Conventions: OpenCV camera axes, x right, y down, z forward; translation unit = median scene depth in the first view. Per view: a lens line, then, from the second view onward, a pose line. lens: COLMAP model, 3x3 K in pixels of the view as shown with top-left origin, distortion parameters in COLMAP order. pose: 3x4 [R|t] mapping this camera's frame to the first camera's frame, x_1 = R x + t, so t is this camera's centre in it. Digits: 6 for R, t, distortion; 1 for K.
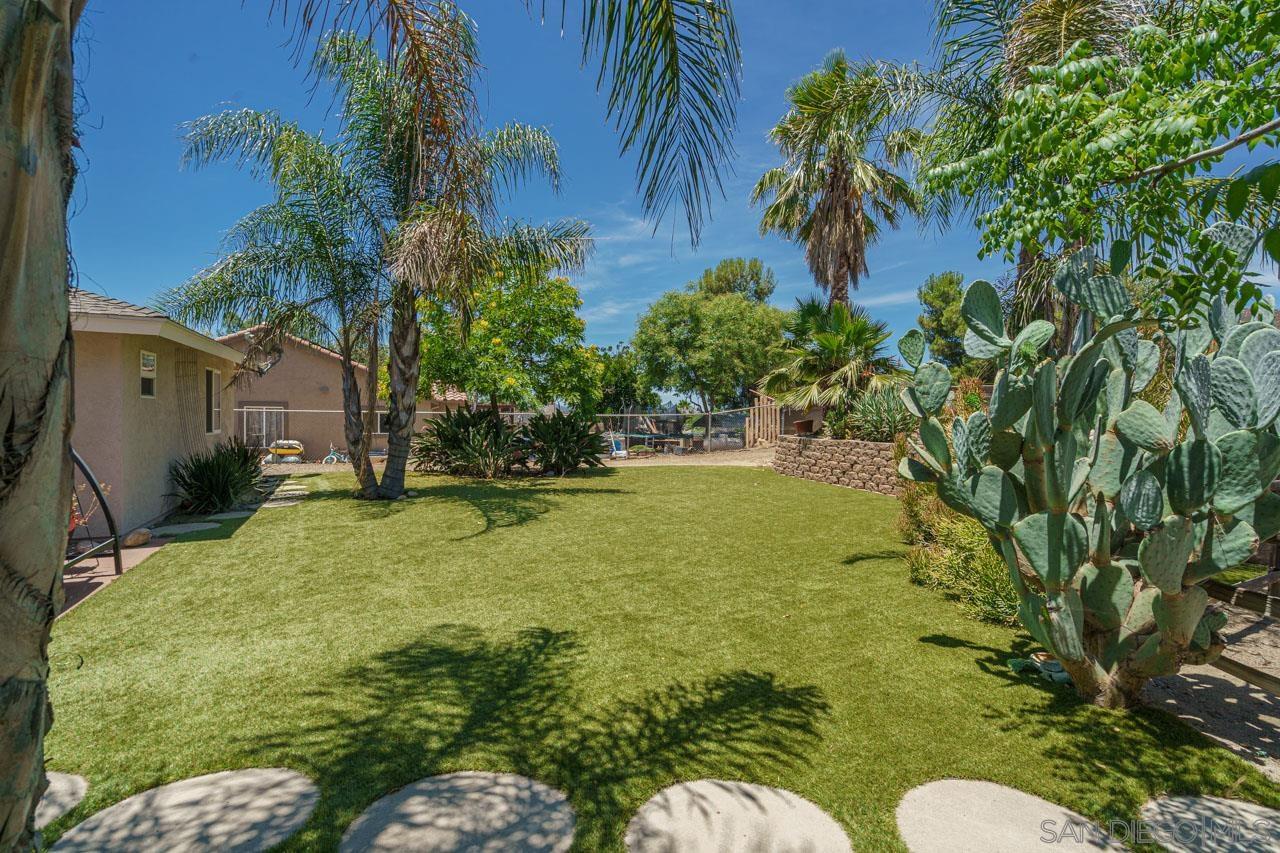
lens RADIAL K [[577.7, 0, 637.9], [0, 577.7, 428.2], [0, 0, 1]] dist [-0.000801, 0.000270]
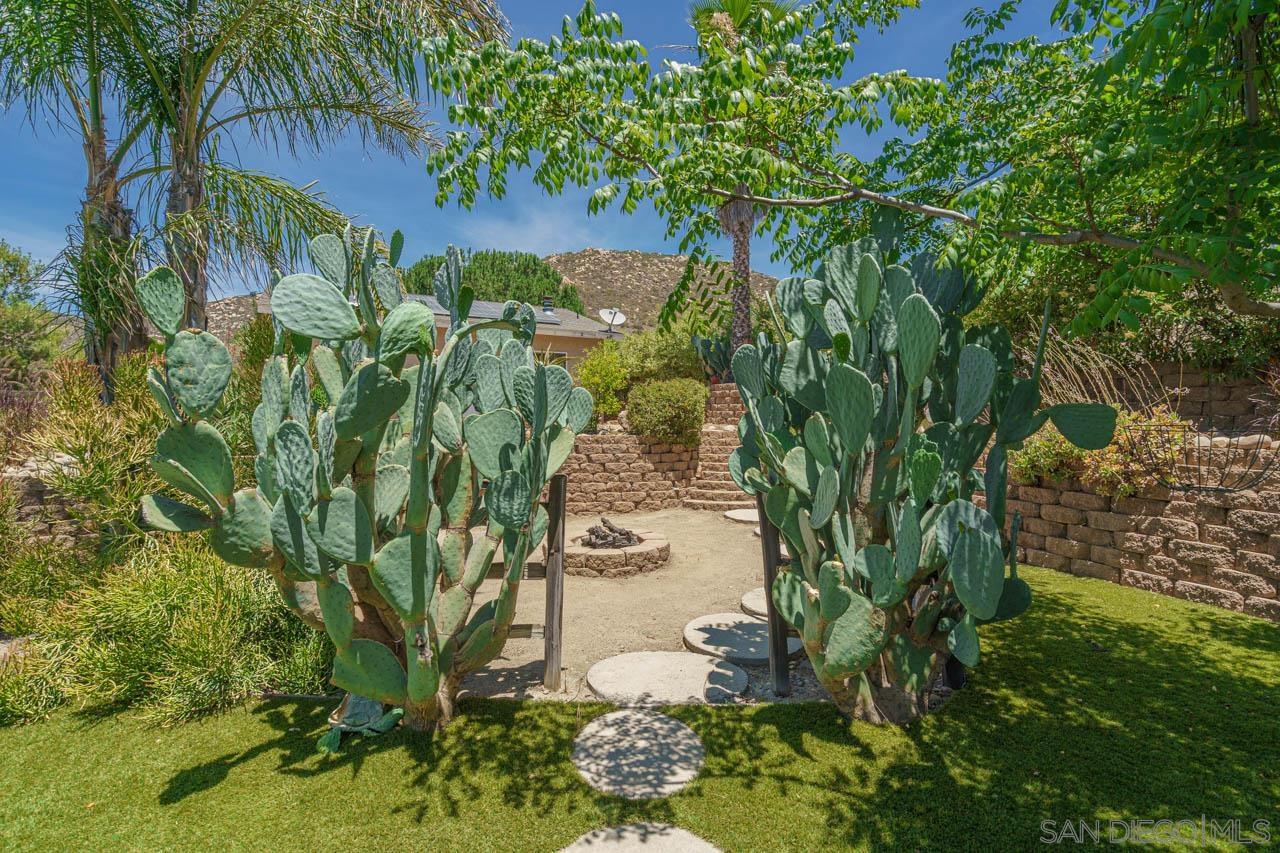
lens RADIAL K [[577.7, 0, 636.6], [0, 577.7, 427.2], [0, 0, 1]] dist [-0.000801, 0.000270]
pose [[-0.034860, -0.022466, 0.999140, -0.124655], [0.026127, 0.999385, 0.023384, -0.017756], [-0.999051, 0.026919, -0.034251, 0.641413]]
